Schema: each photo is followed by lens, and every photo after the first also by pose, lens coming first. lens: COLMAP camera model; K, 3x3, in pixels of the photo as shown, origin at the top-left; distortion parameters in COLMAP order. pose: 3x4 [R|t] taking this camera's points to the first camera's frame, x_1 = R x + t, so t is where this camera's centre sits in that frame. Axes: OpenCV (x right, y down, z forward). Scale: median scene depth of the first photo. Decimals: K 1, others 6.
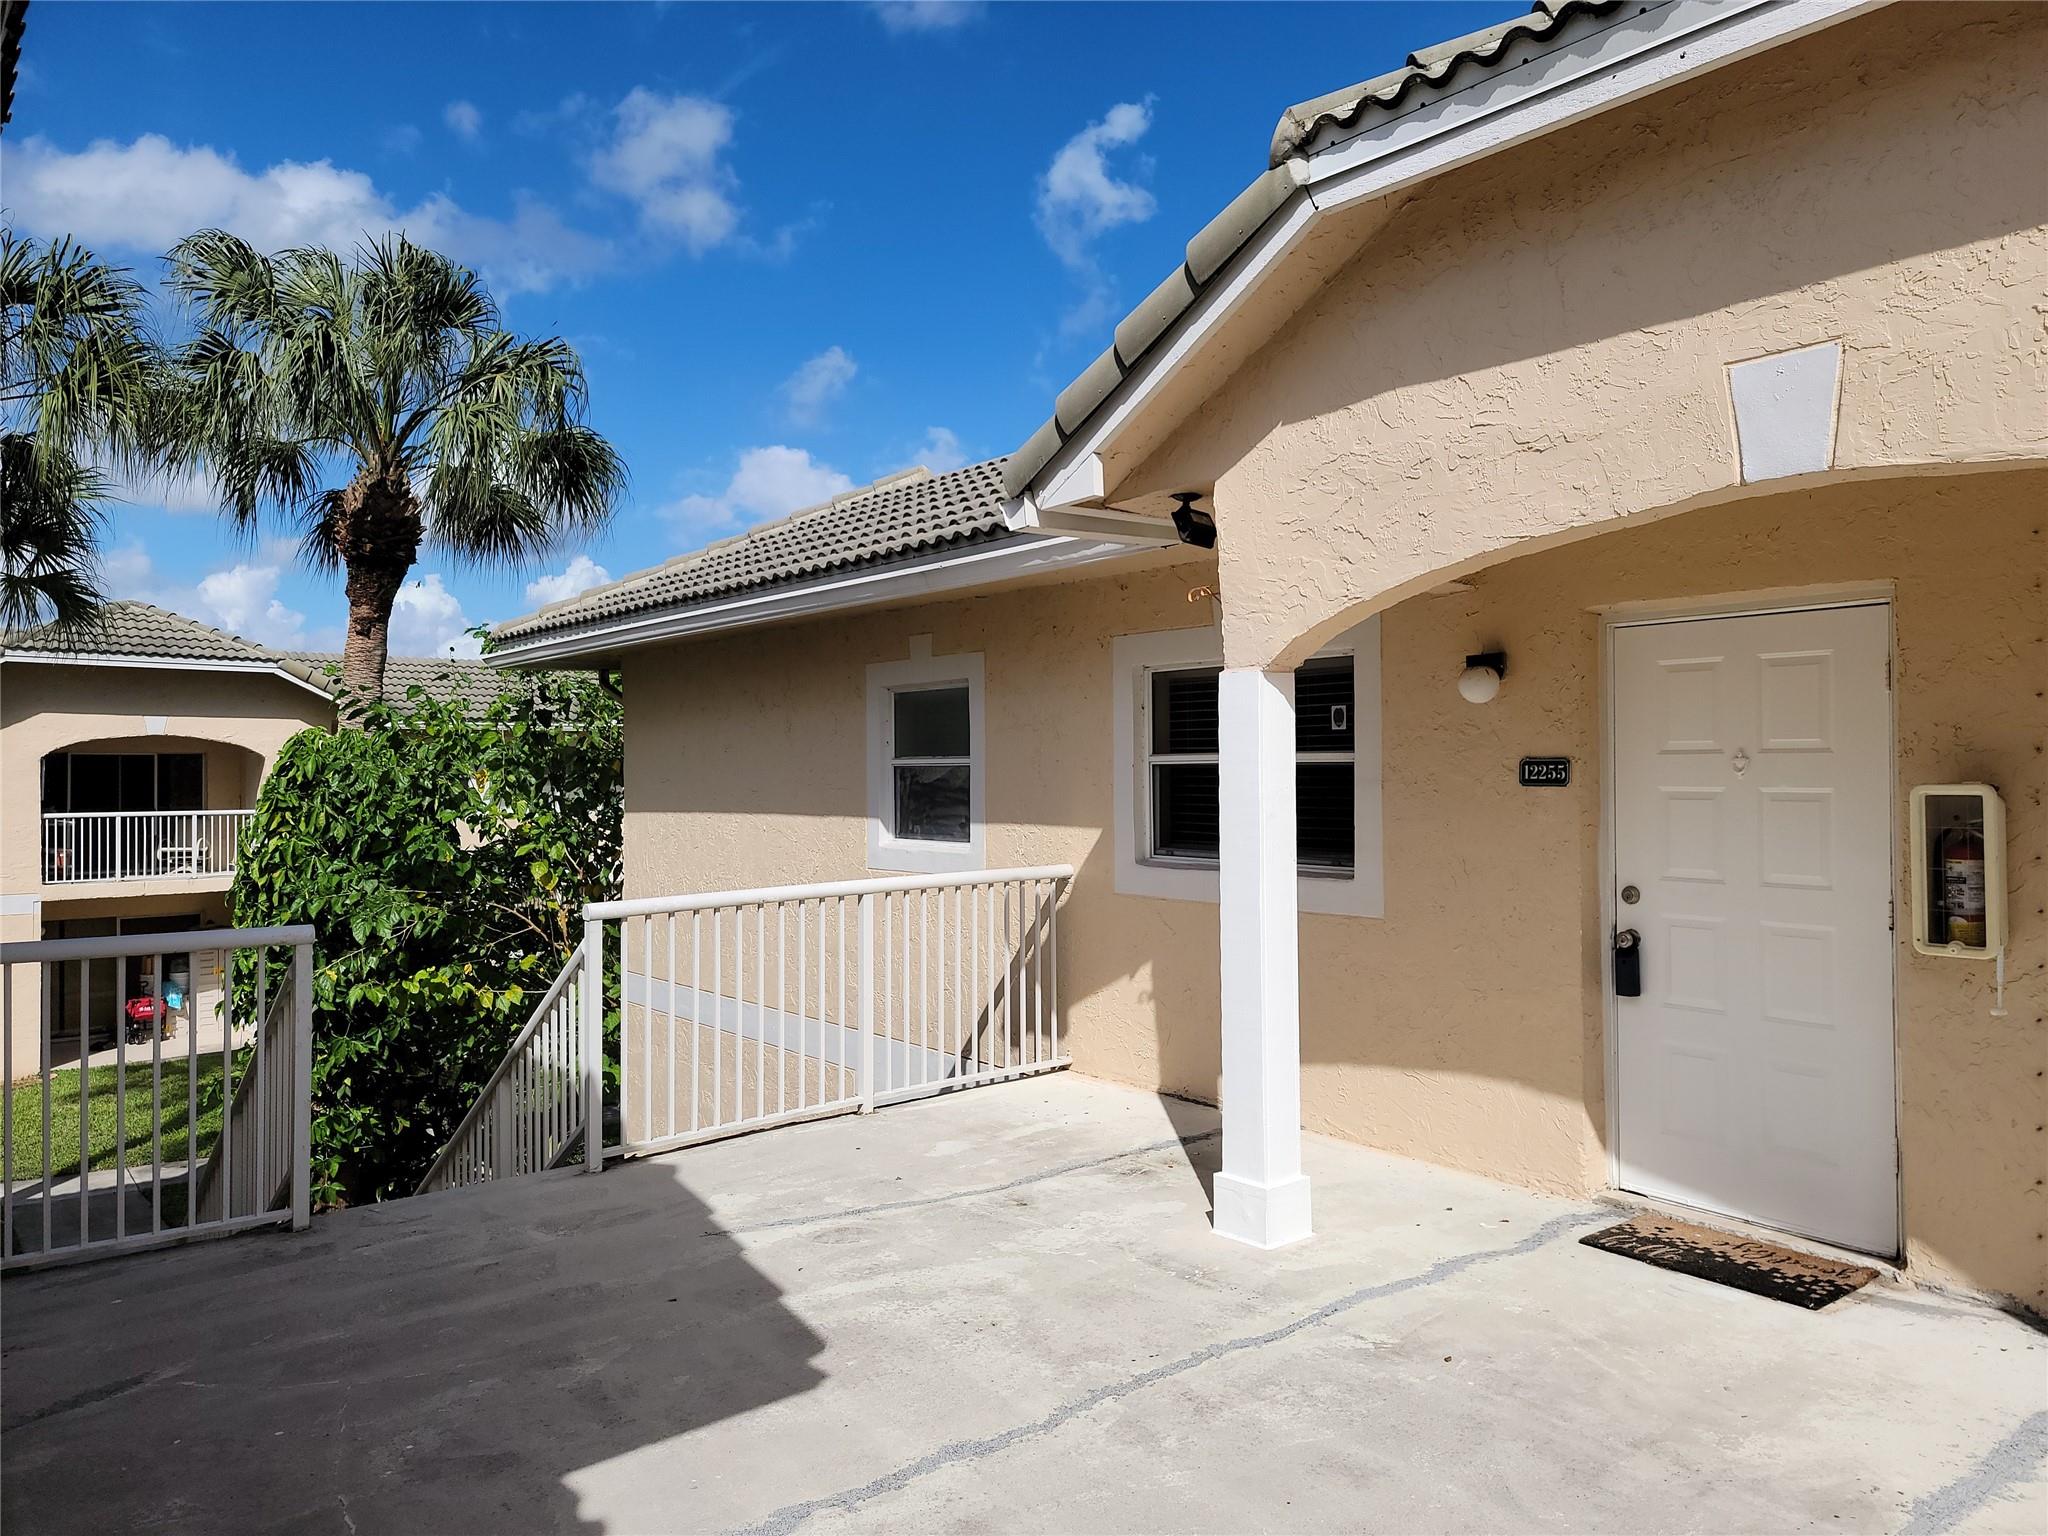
lens RADIAL K [[1443.6, 0, 1025.3], [0, 1443.6, 765.6], [0, 0, 1]] dist [0.036247, -0.014998]
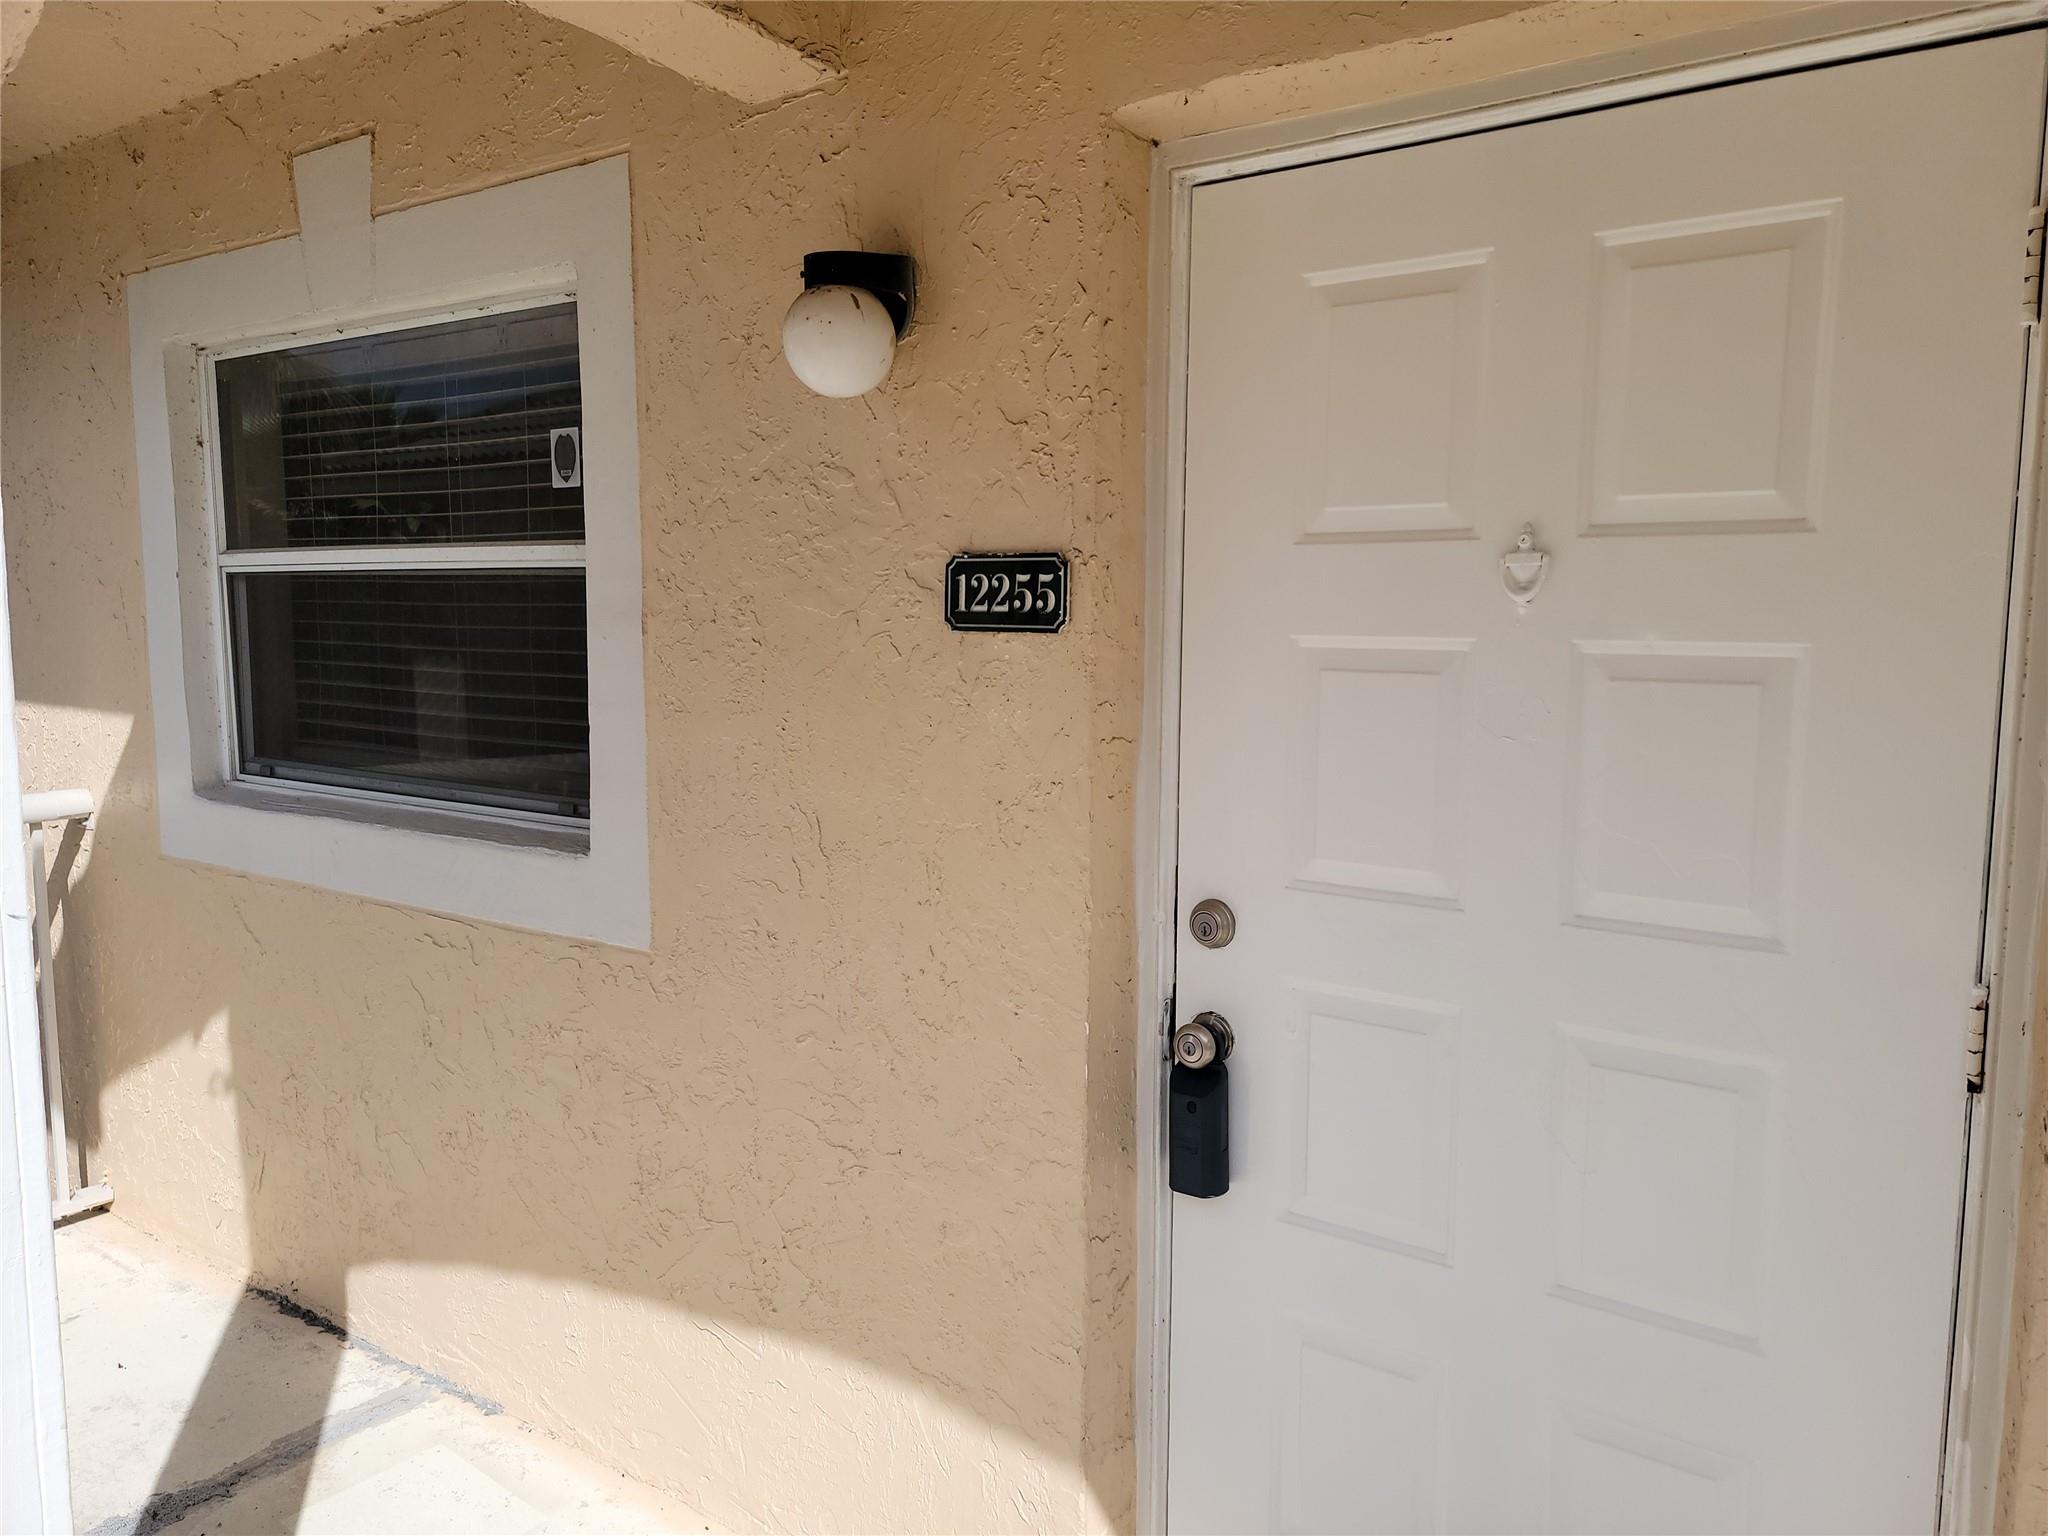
lens RADIAL K [[1443.6, 0, 1020.6], [0, 1443.6, 772.3], [0, 0, 1]] dist [0.036247, -0.014998]
pose [[0.961163, -0.016641, 0.275478, 0.262099], [-0.014407, 0.993794, 0.110298, 0.009382], [-0.275604, -0.109984, 0.954959, 0.649427]]
